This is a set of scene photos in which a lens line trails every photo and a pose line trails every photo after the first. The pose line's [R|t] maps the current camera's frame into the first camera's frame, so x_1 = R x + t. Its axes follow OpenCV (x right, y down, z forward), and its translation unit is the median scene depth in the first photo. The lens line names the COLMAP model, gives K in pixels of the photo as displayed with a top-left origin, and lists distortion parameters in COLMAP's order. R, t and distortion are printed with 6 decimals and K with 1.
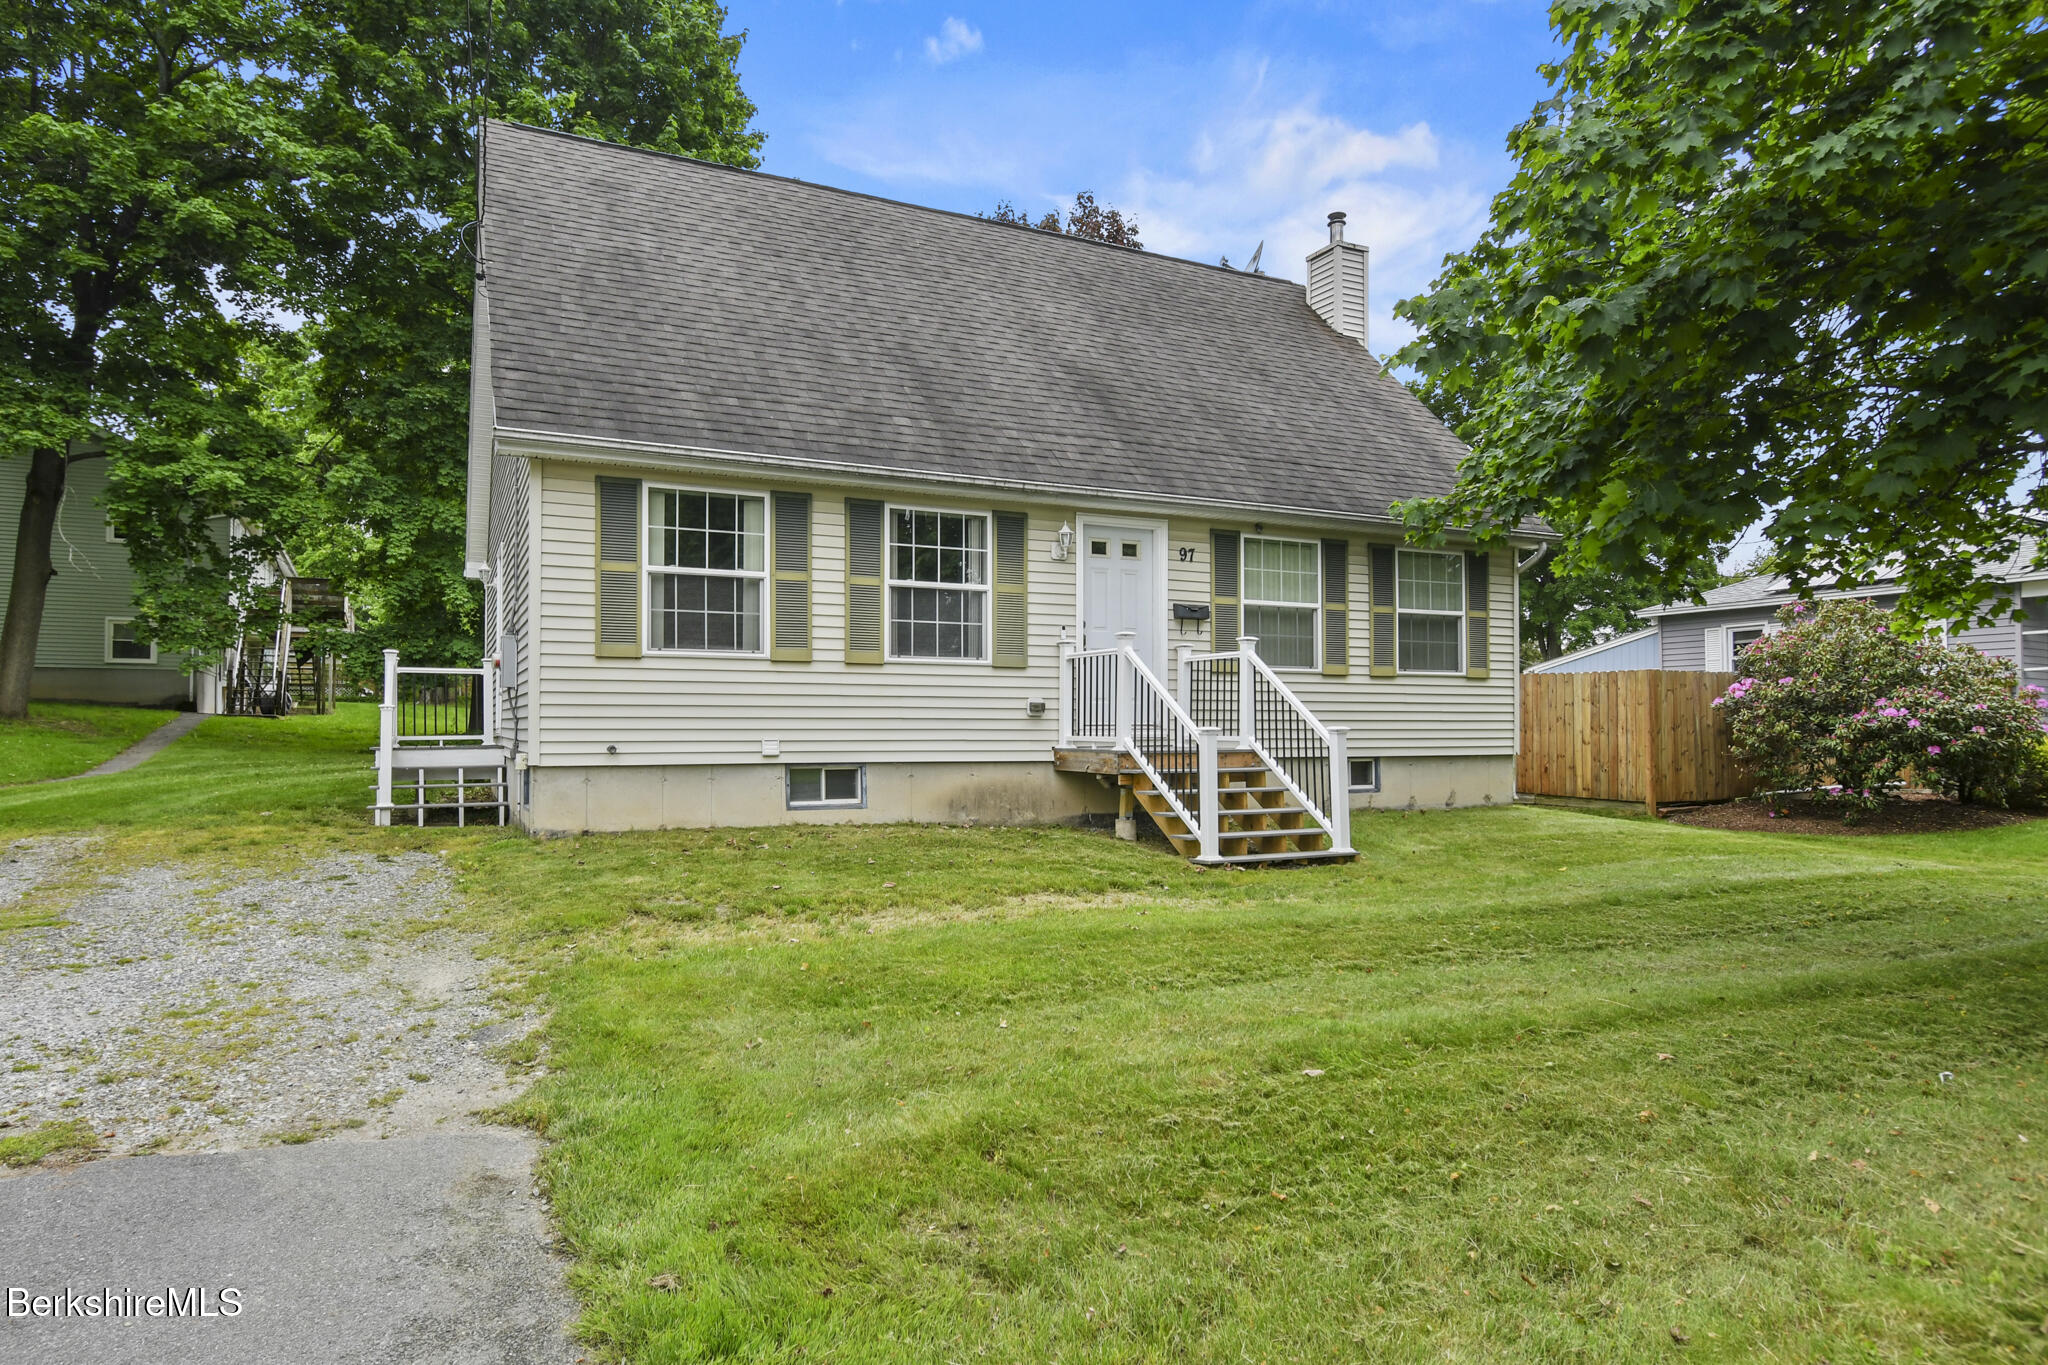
lens RADIAL K [[1145.5, 0, 1011.8], [0, 1145.5, 685.4], [0, 0, 1]] dist [-0.001655, 0.000650]
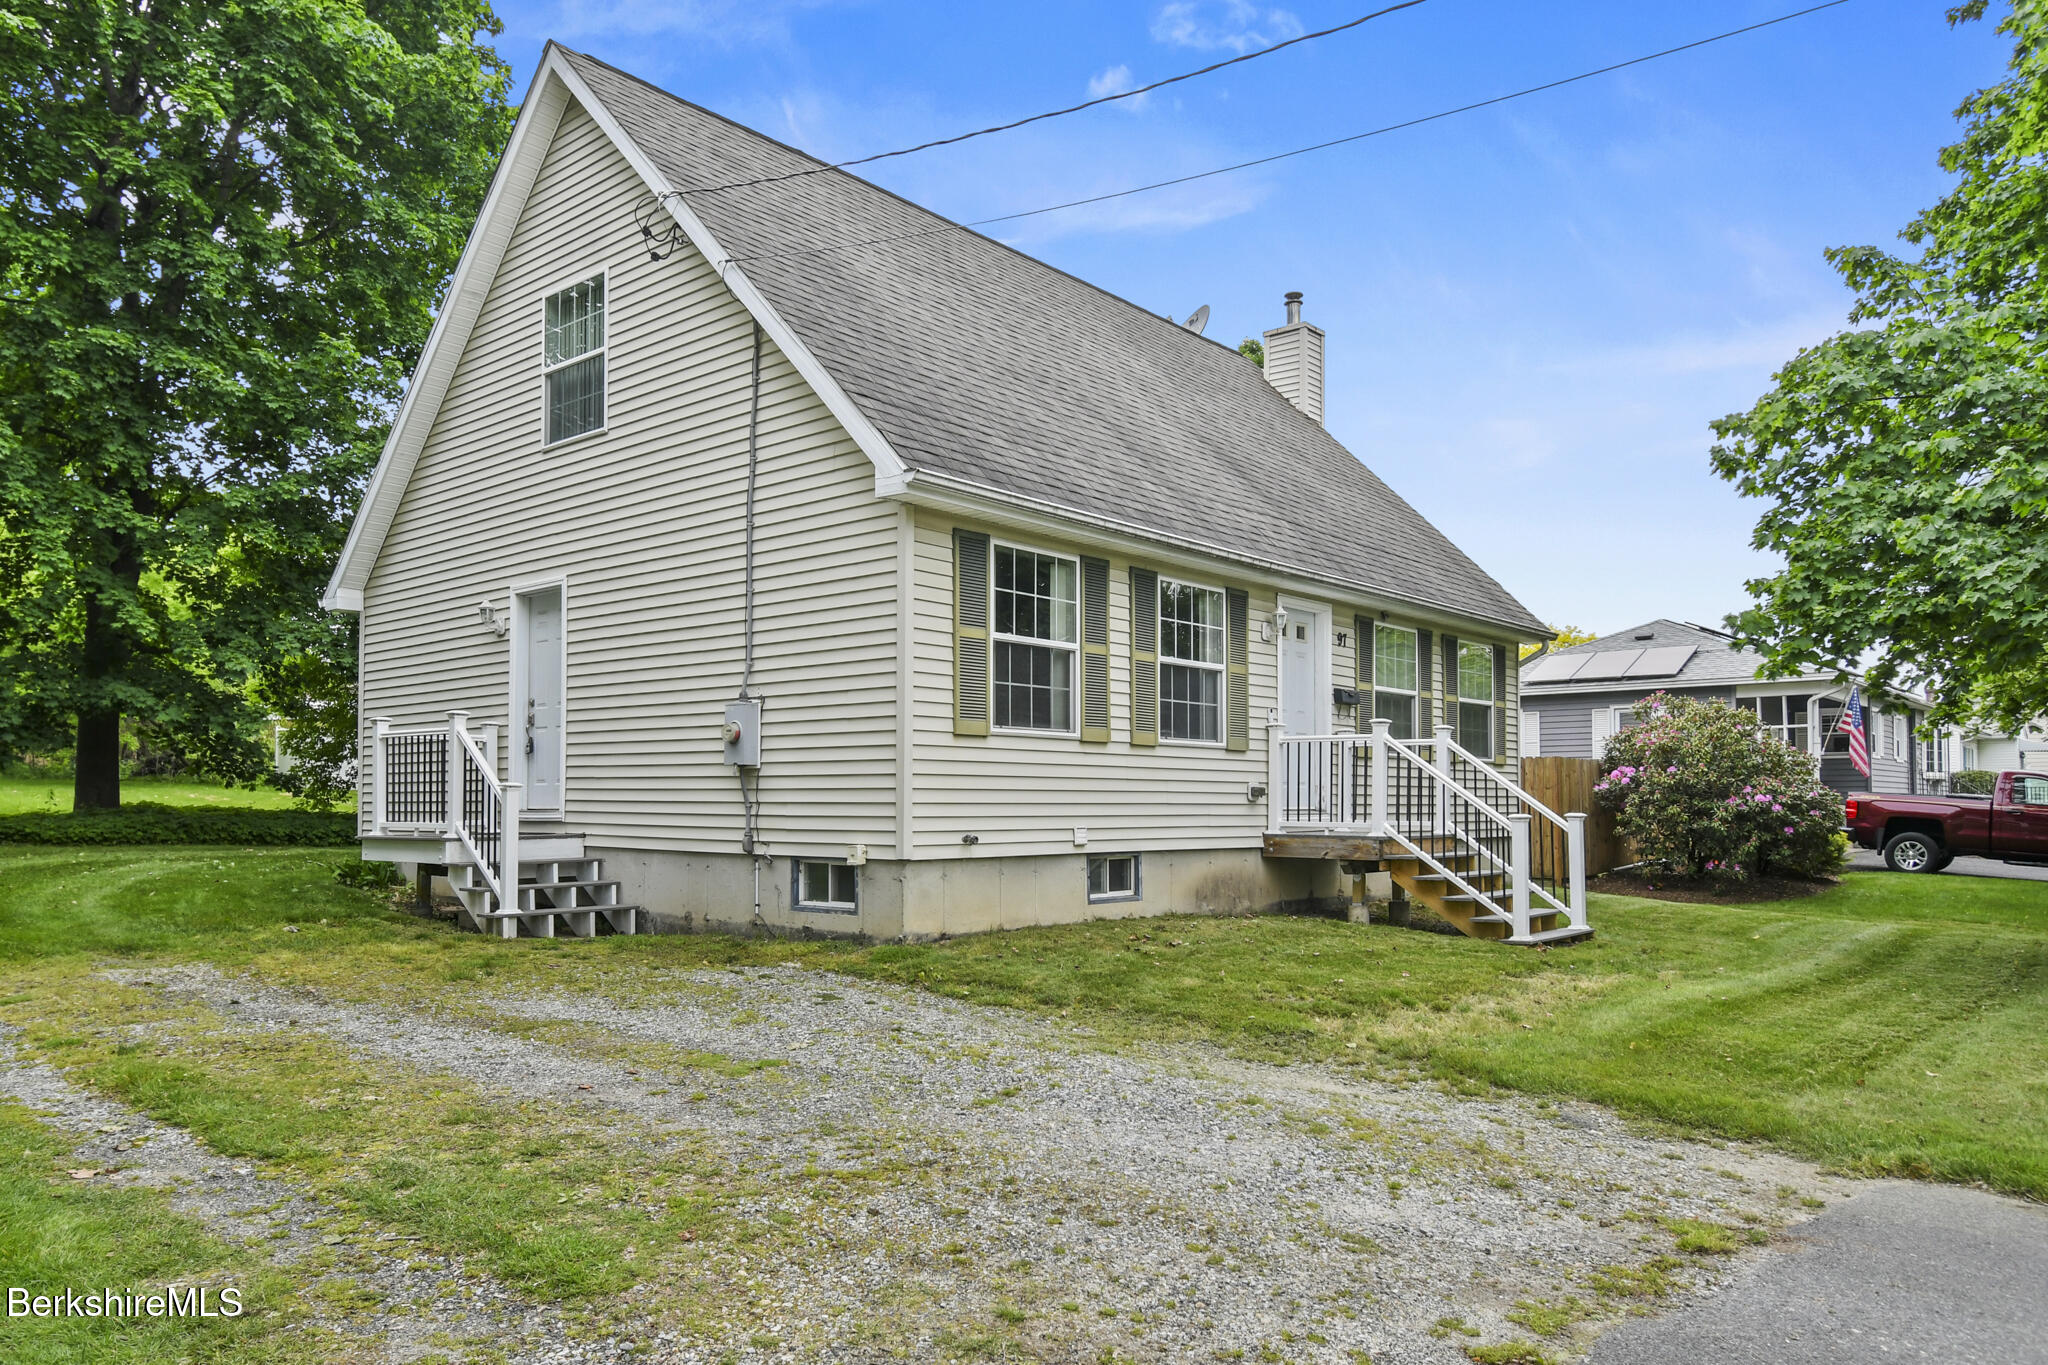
lens RADIAL K [[1357.6, 0, 1037.7], [0, 1357.6, 700.0], [0, 0, 1]] dist [-0.006828, 0.002795]
pose [[0.915713, 0.035853, 0.400229, -0.607107], [-0.023470, 0.999083, -0.035802, -0.013012], [-0.401146, 0.023391, 0.915715, 0.017735]]
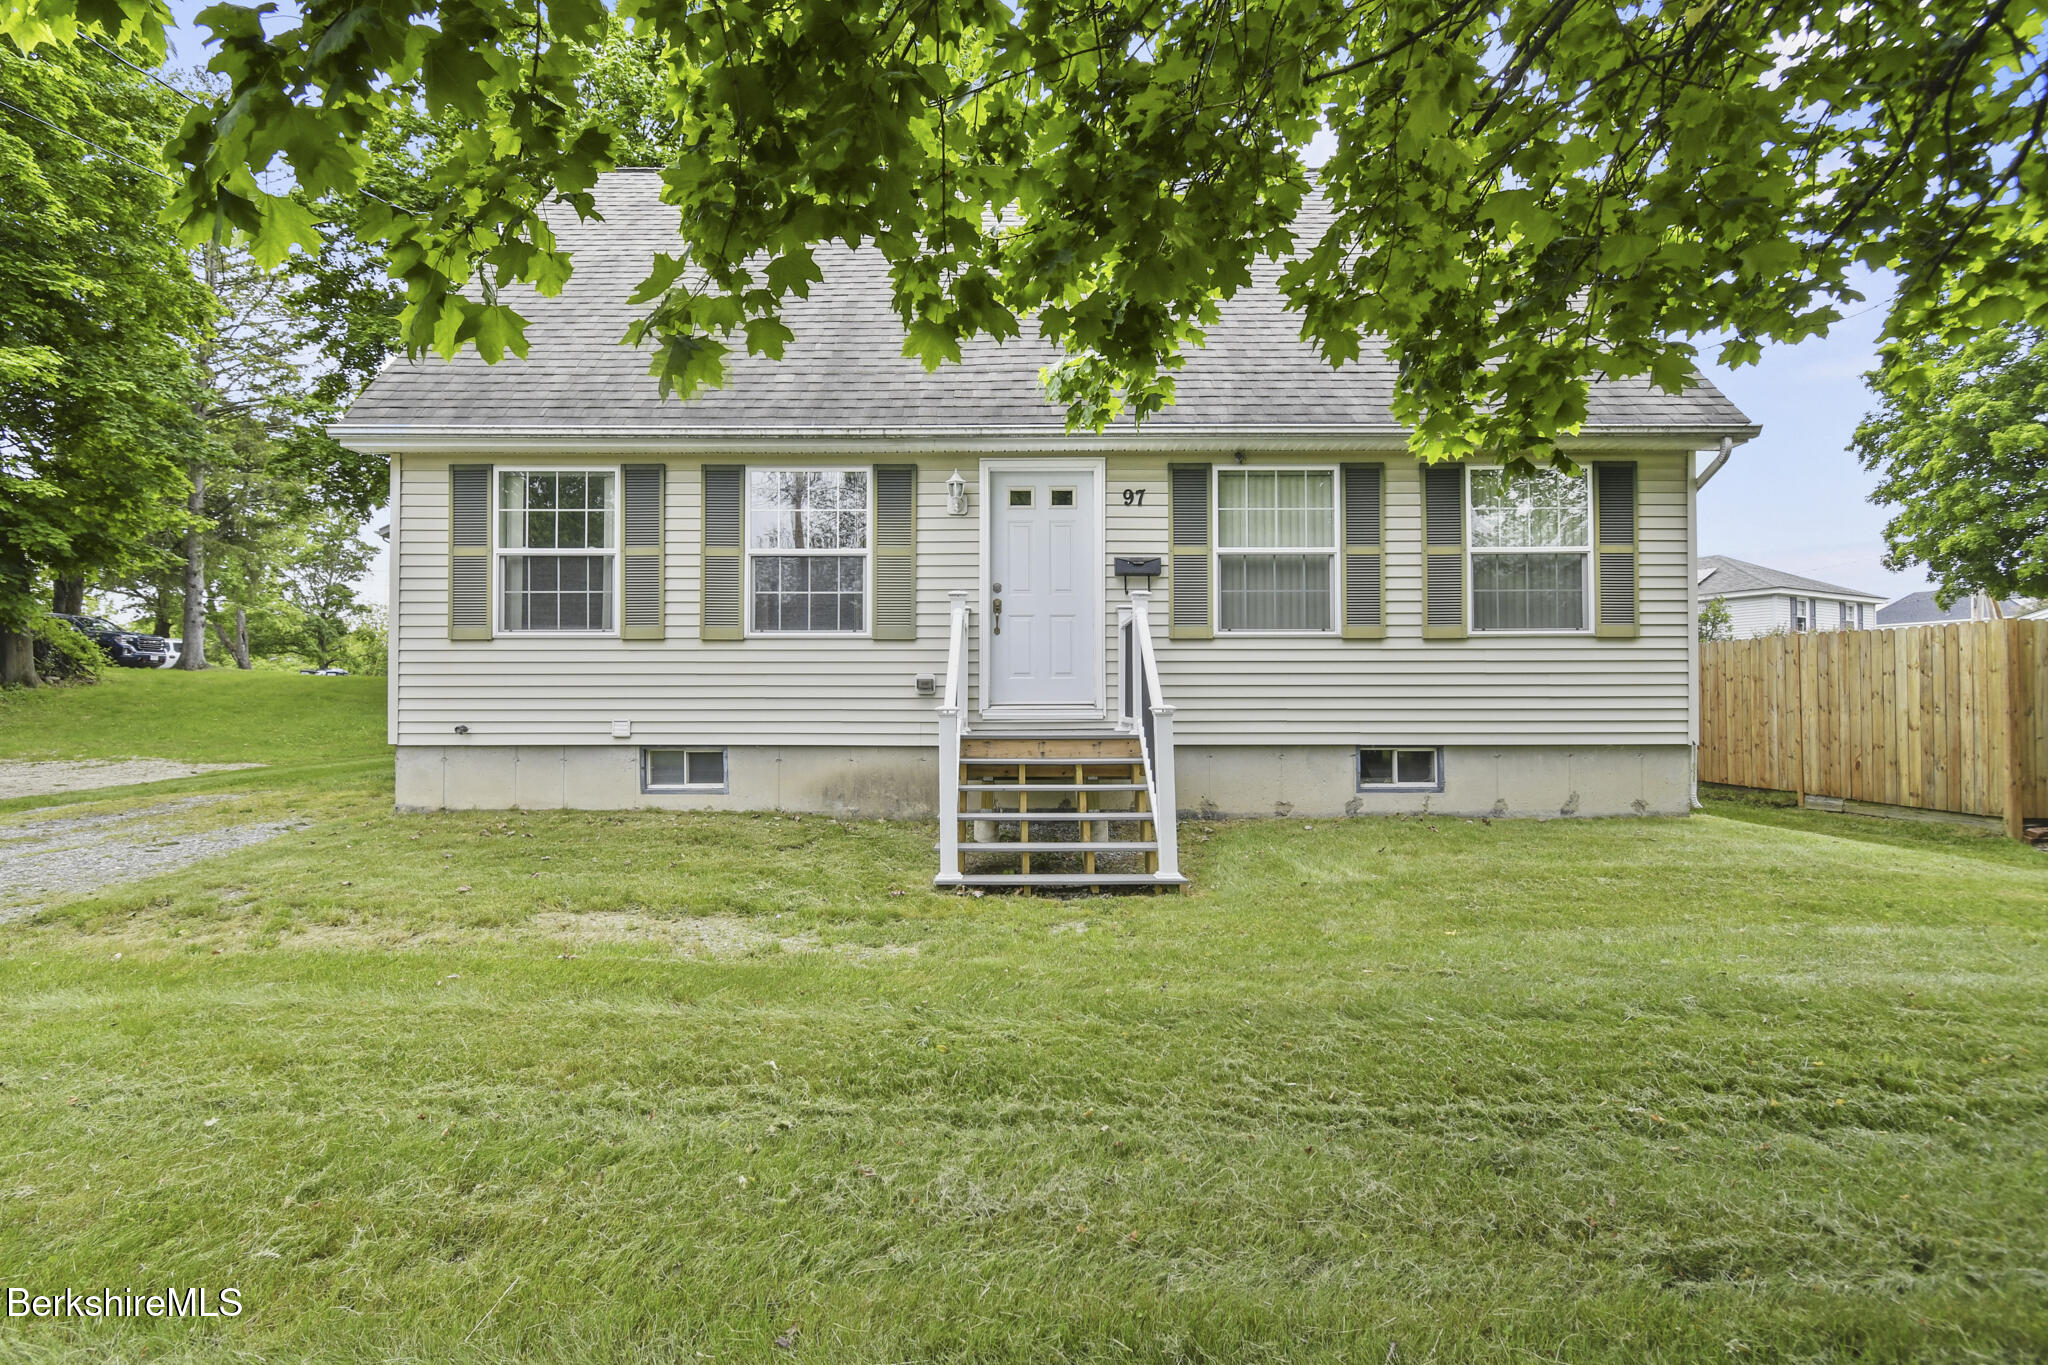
lens RADIAL K [[998.5, 0, 1014.0], [0, 998.5, 676.0], [0, 0, 1]] dist [0.004486, 0.000666]
pose [[0.907125, -0.015027, -0.420592, 0.401415], [0.017247, 0.999850, 0.001475, 0.012691], [0.420507, -0.008592, 0.907249, 0.332250]]
